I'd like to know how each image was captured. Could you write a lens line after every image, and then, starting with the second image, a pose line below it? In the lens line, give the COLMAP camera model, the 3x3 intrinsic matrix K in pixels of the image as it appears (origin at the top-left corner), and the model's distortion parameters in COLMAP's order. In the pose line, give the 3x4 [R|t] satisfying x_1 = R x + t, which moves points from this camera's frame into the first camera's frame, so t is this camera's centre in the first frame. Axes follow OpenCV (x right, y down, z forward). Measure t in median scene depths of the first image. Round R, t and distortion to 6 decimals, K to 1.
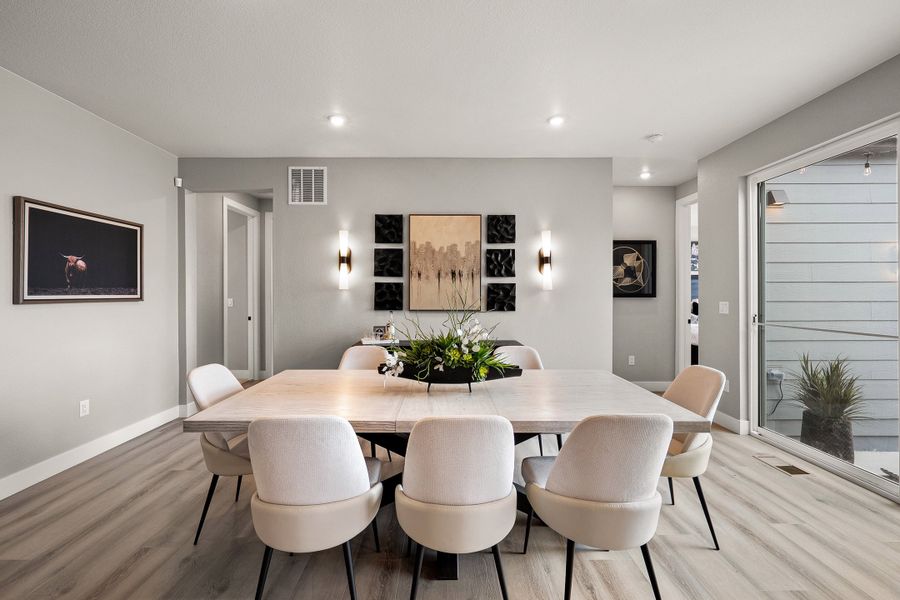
lens RADIAL K [[393.5, 0, 441.4], [0, 393.5, 292.1], [0, 0, 1]] dist [-0.001586, 0.000414]
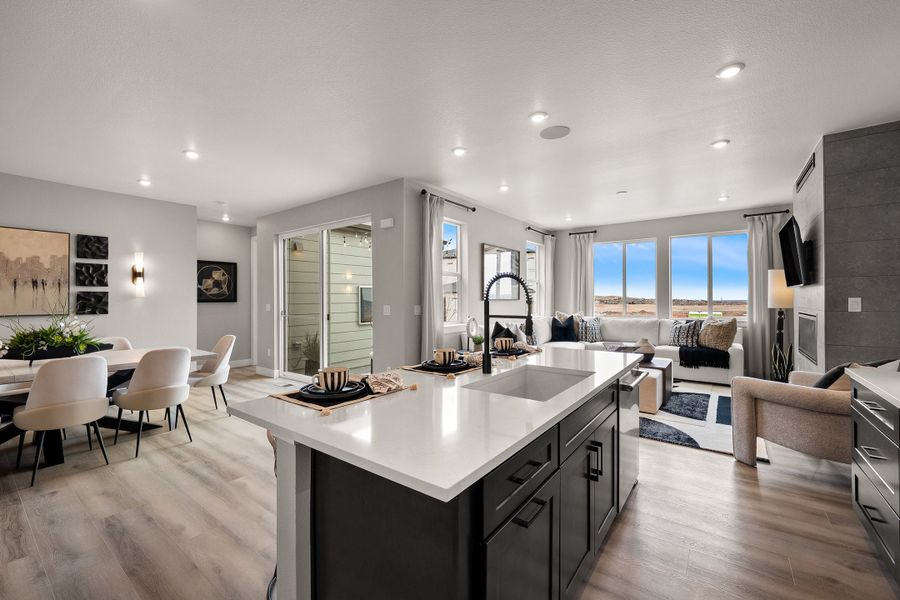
lens RADIAL K [[369.2, 0, 450.4], [0, 369.2, 297.5], [0, 0, 1]] dist [-0.012808, 0.001730]
pose [[0.591344, 0.000186, 0.806419, -0.105496], [0.000449, 1.000000, -0.000560, -0.003031], [-0.806419, 0.000693, 0.591344, -0.563706]]
